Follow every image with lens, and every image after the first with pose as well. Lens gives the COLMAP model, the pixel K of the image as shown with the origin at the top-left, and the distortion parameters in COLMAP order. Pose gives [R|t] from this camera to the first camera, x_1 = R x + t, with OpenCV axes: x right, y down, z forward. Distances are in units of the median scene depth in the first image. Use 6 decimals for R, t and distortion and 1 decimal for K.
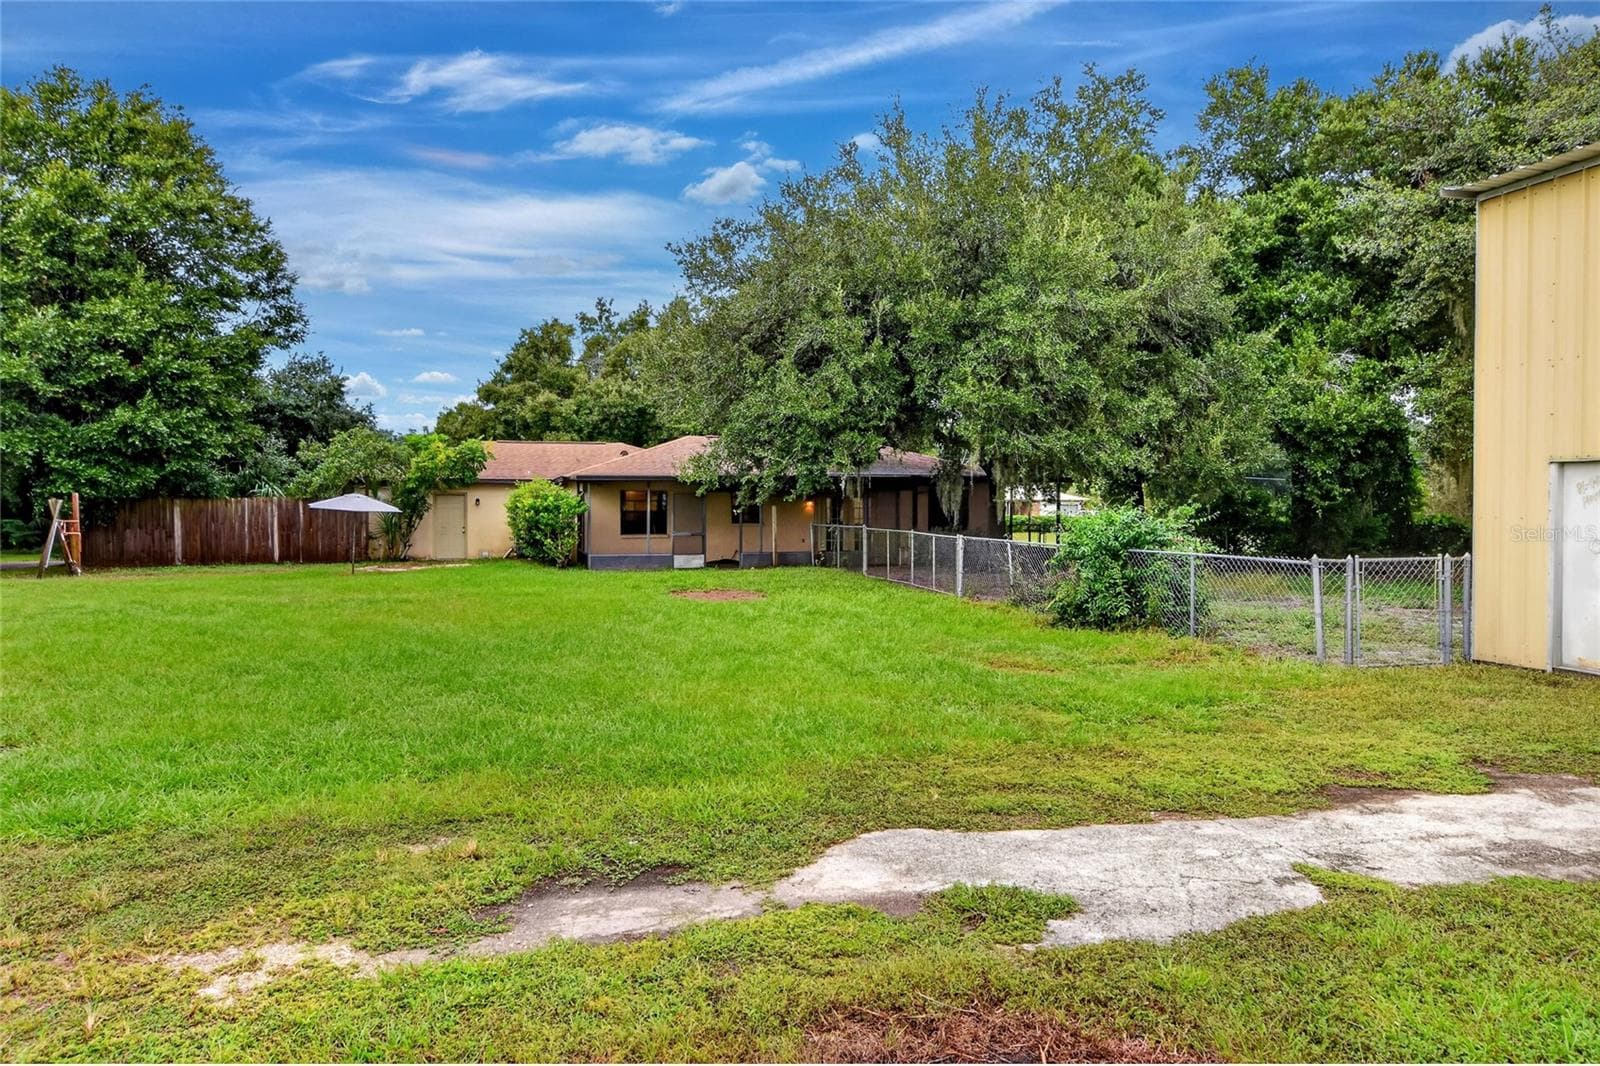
lens RADIAL K [[1018.7, 0, 800.0], [0, 1018.7, 533.0], [0, 0, 1]] dist [0.001070, -0.000844]
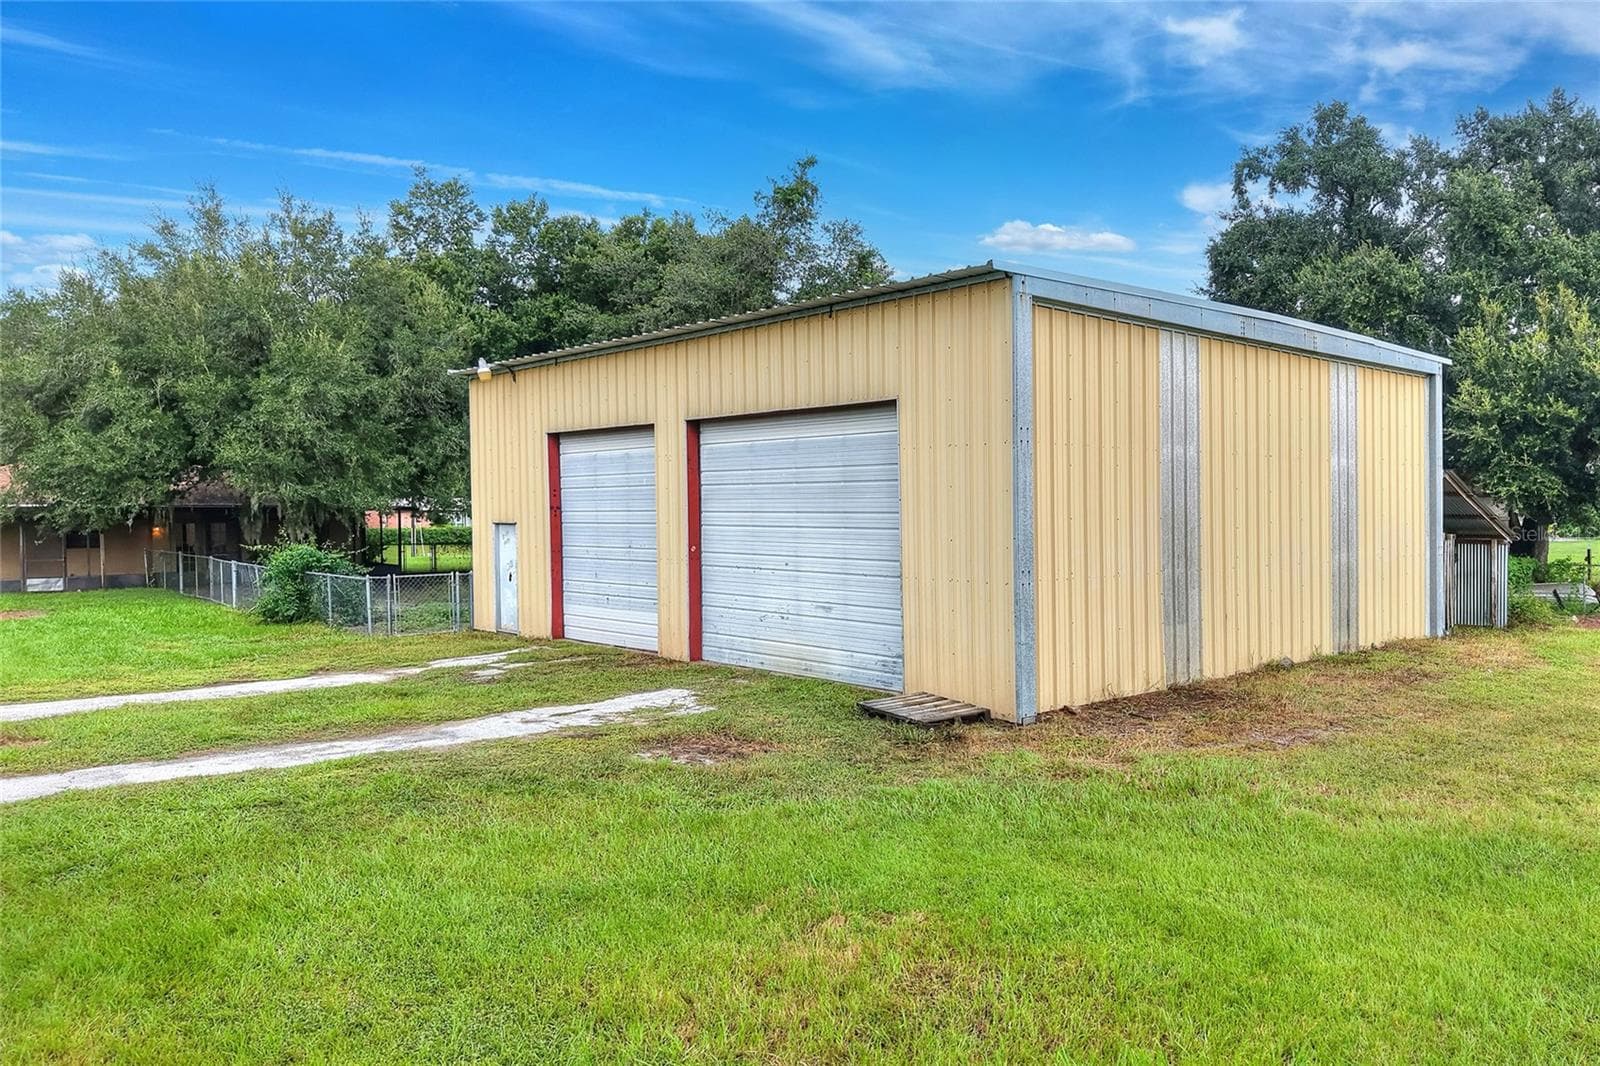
lens RADIAL K [[1018.7, 0, 800.0], [0, 1018.7, 533.0], [0, 0, 1]] dist [0.001070, -0.000844]
pose [[0.881137, -0.006514, 0.472816, 0.178318], [0.011297, 0.999910, -0.007276, -0.016061], [-0.472726, 0.011753, 0.881131, -0.491360]]
